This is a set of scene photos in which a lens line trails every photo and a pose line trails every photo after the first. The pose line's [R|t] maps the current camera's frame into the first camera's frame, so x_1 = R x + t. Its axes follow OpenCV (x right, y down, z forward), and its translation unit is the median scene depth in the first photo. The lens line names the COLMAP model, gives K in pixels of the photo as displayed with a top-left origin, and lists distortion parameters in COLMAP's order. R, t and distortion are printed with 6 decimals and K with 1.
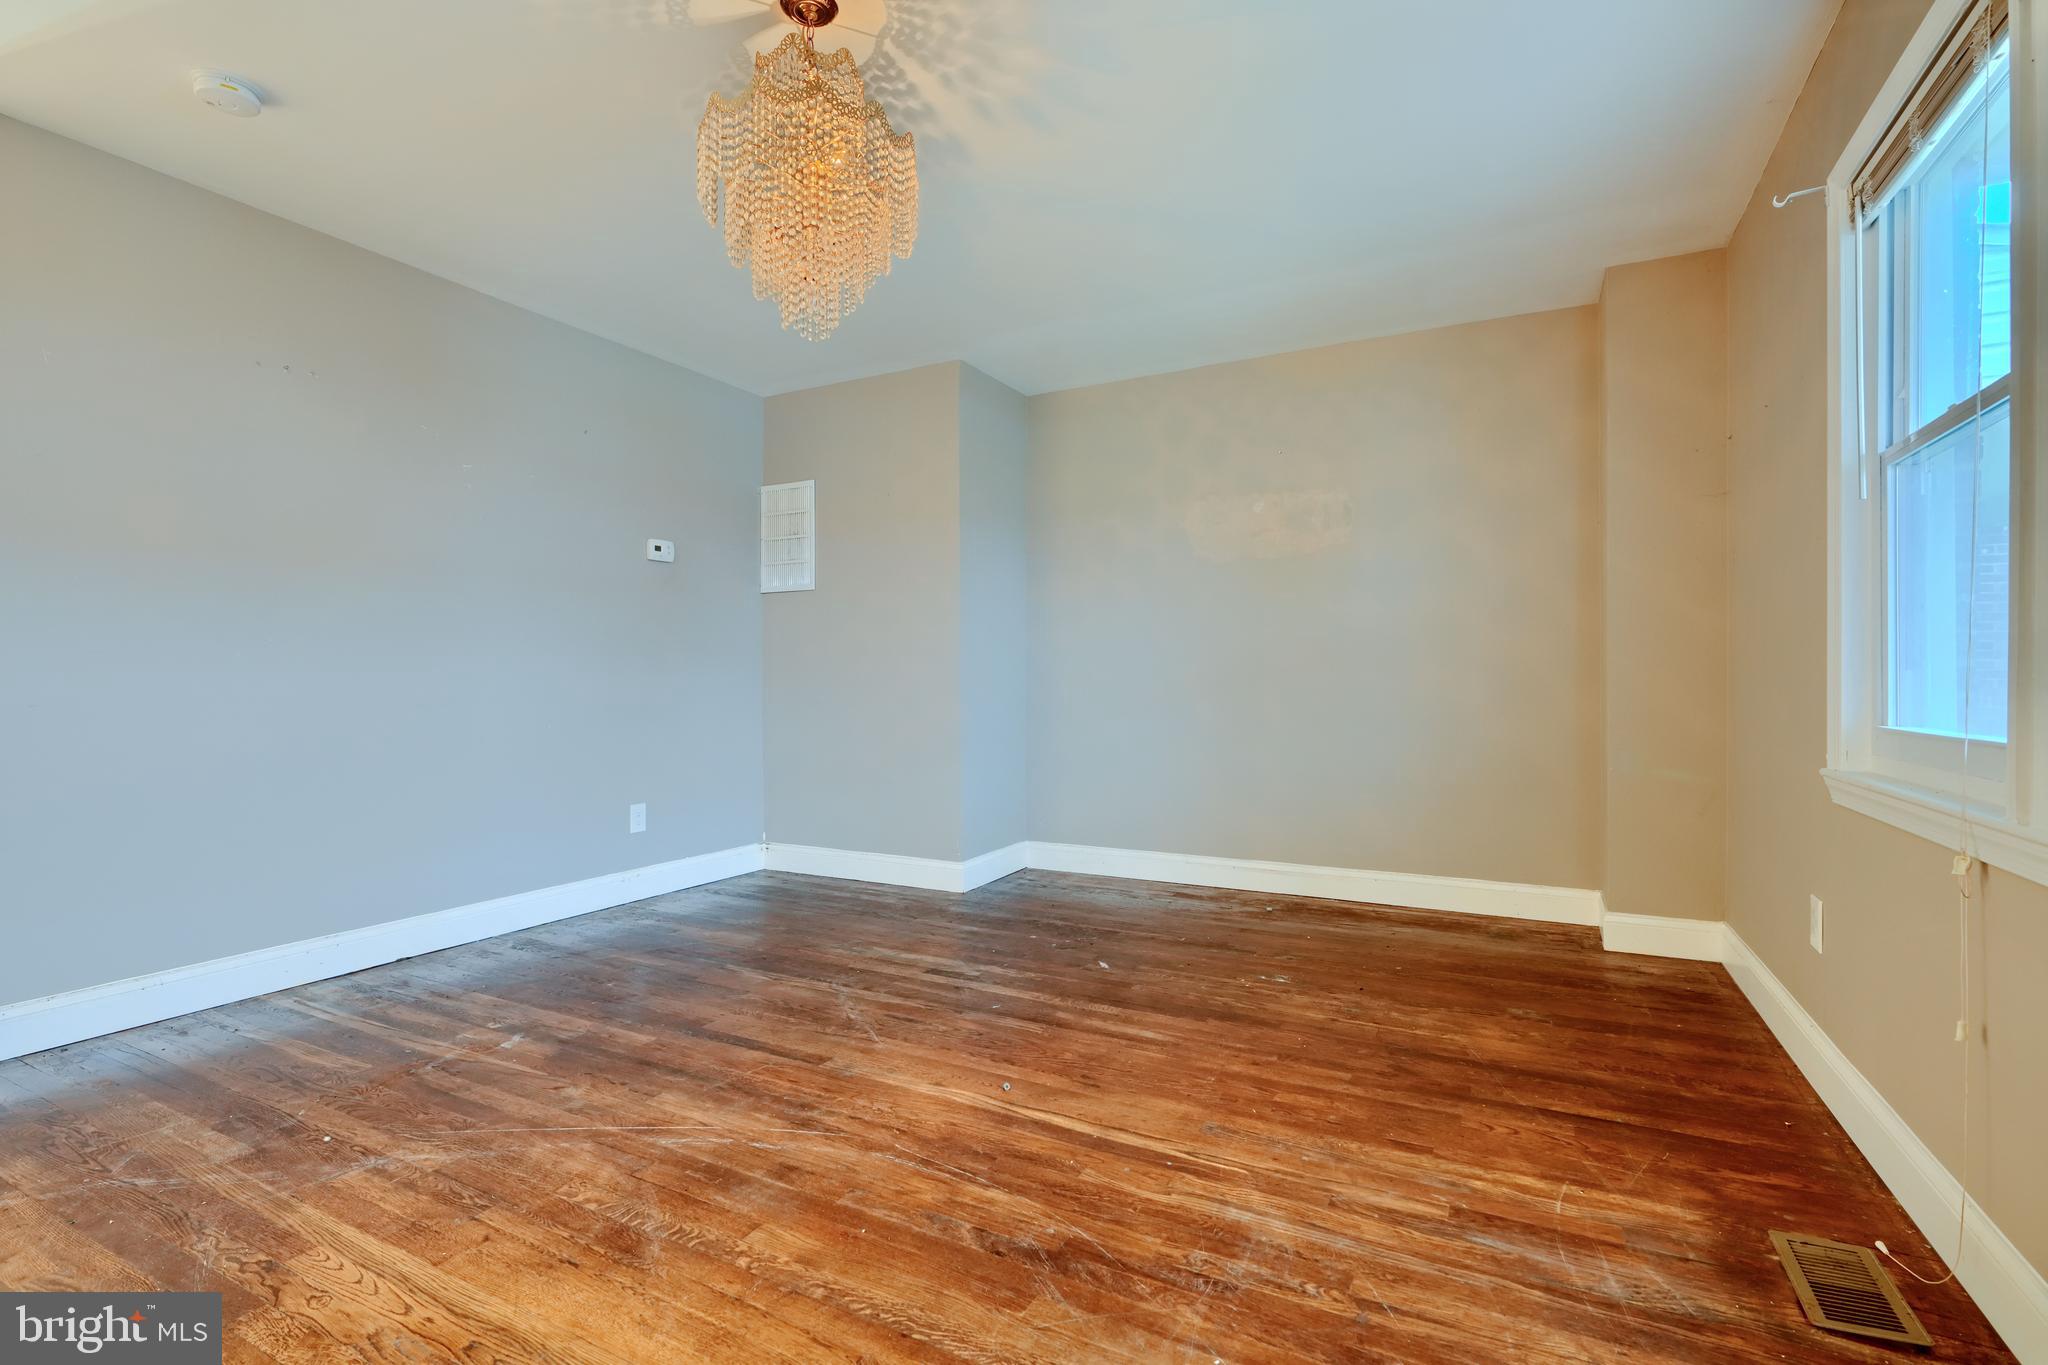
lens RADIAL K [[924.2, 0, 1034.7], [0, 924.2, 677.3], [0, 0, 1]] dist [0.000864, 0.000792]
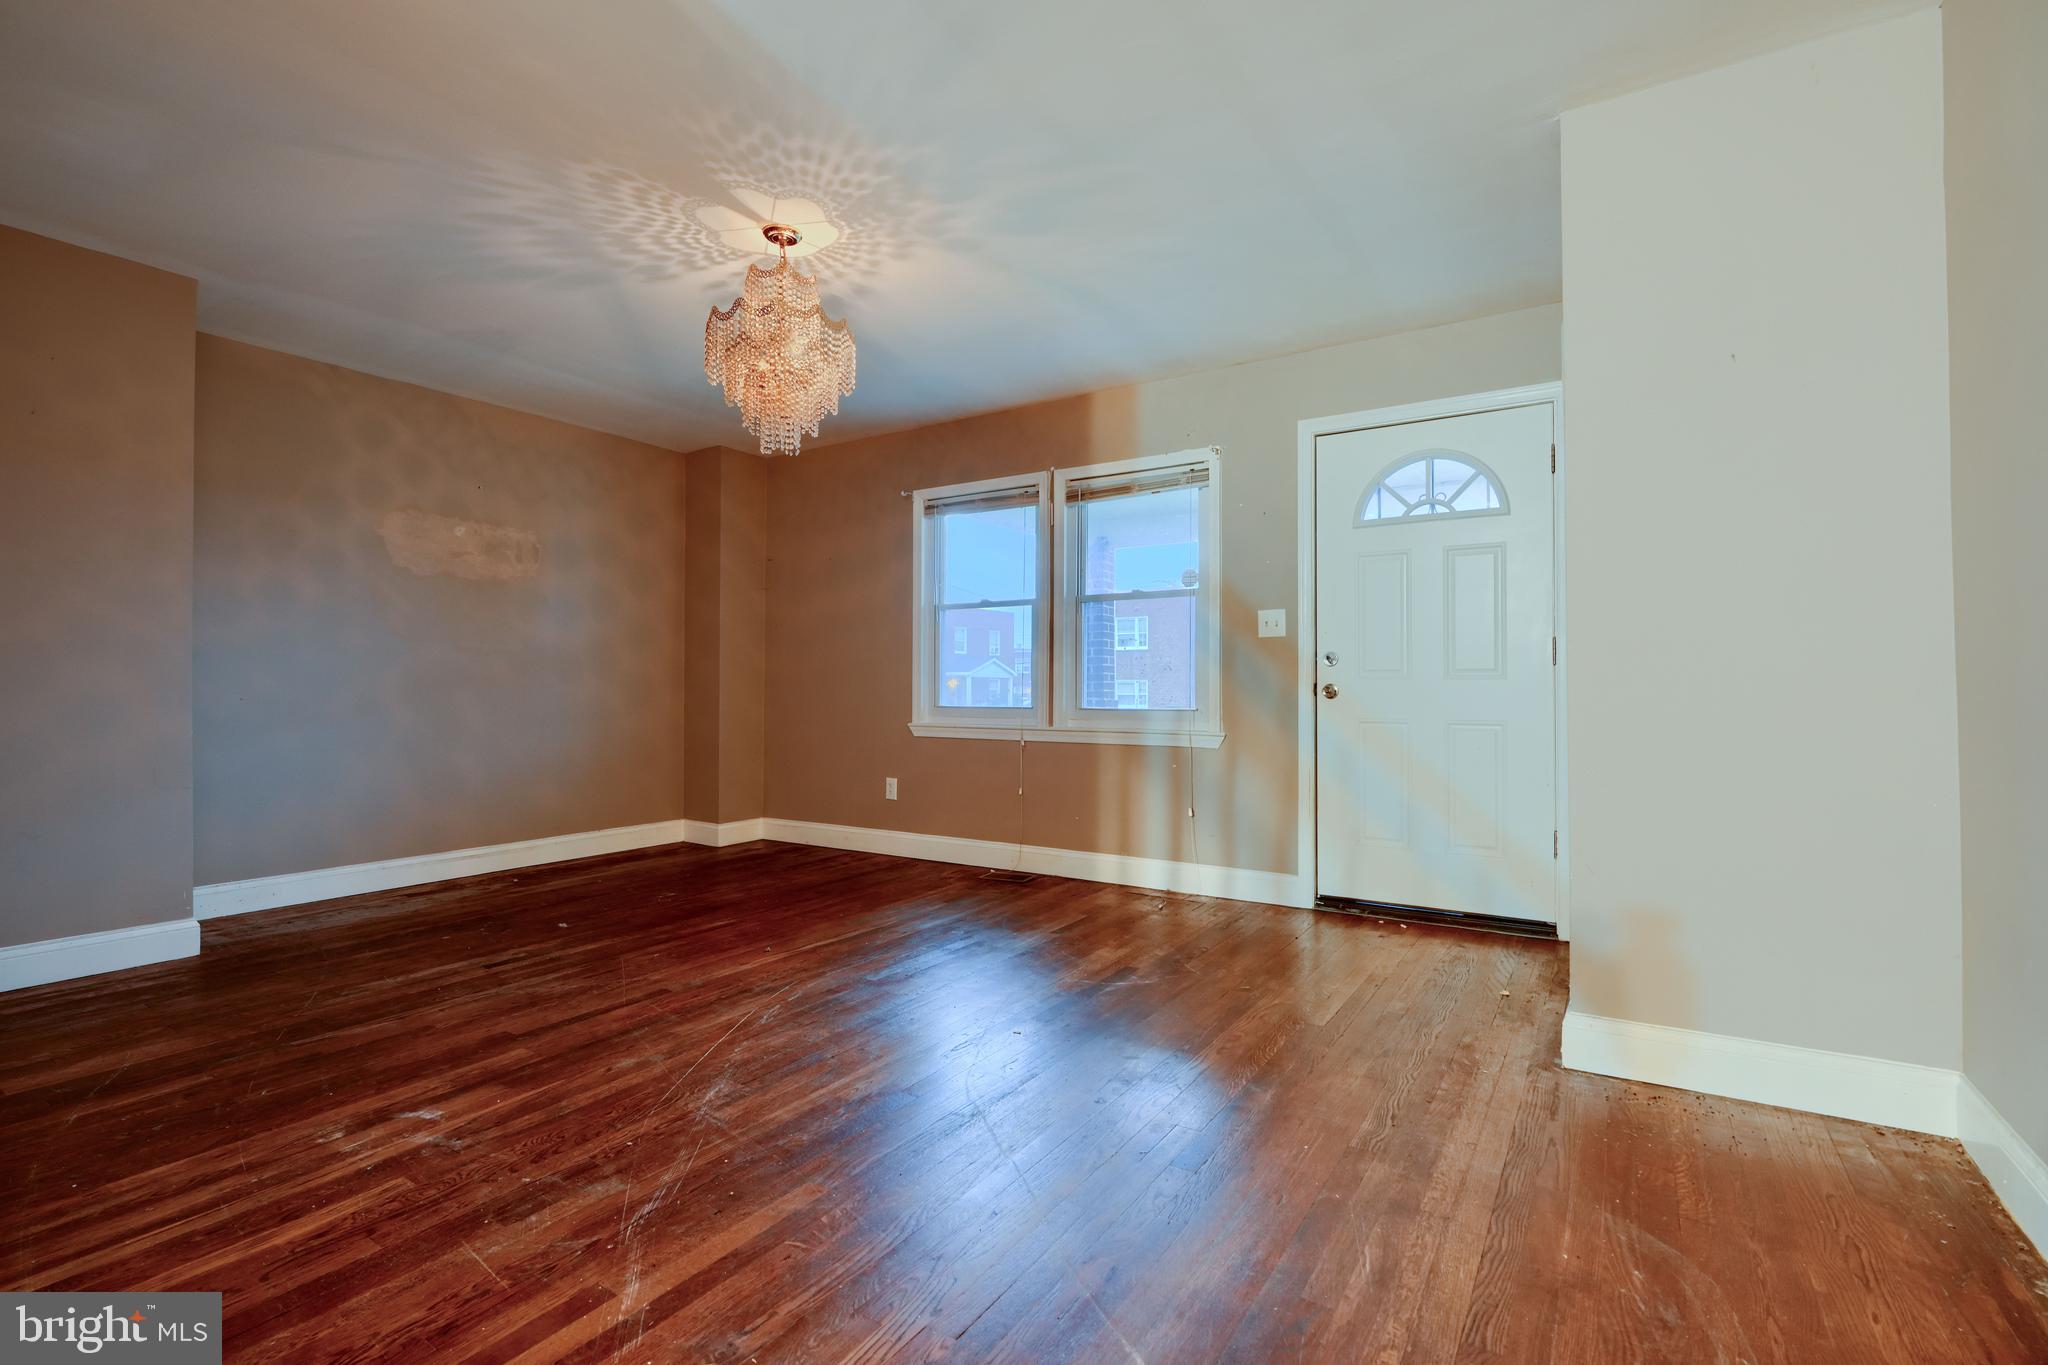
lens RADIAL K [[924.2, 0, 1024.6], [0, 924.2, 676.5], [0, 0, 1]] dist [0.000864, 0.000792]
pose [[0.092883, 0.015365, 0.995559, -1.432710], [-0.005242, 0.999875, -0.014943, 0.005725], [-0.995663, -0.003831, 0.092951, 0.399561]]
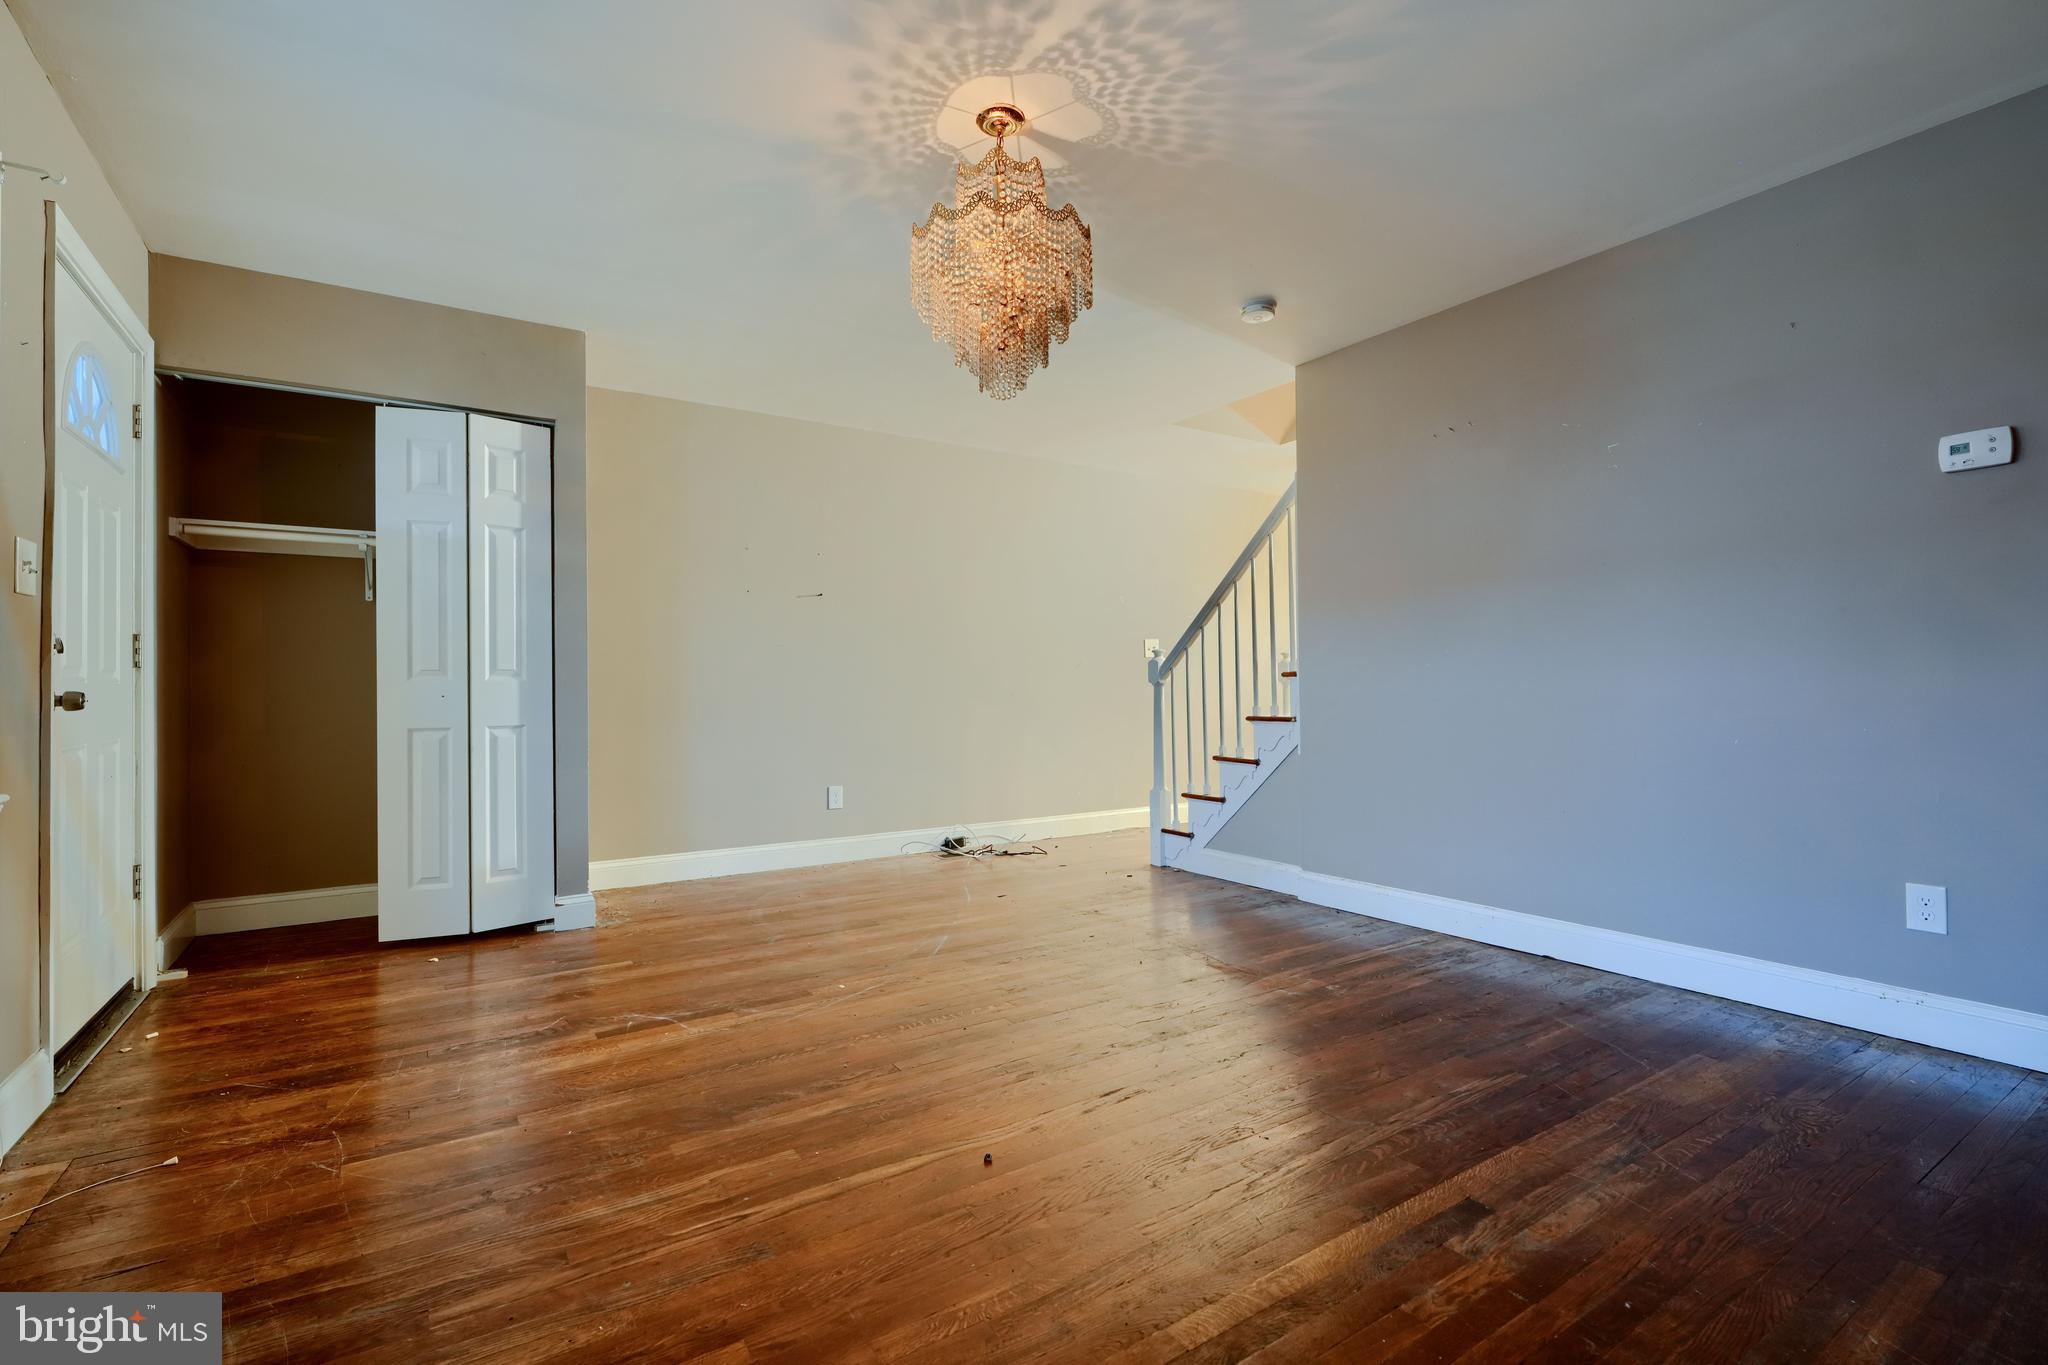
lens RADIAL K [[924.2, 0, 1025.6], [0, 924.2, 678.6], [0, 0, 1]] dist [0.000864, 0.000792]
pose [[-0.483899, -0.005071, -0.875109, 0.662721], [0.012611, 0.999839, -0.012767, 0.005792], [0.875033, -0.017214, -0.483757, 1.355709]]
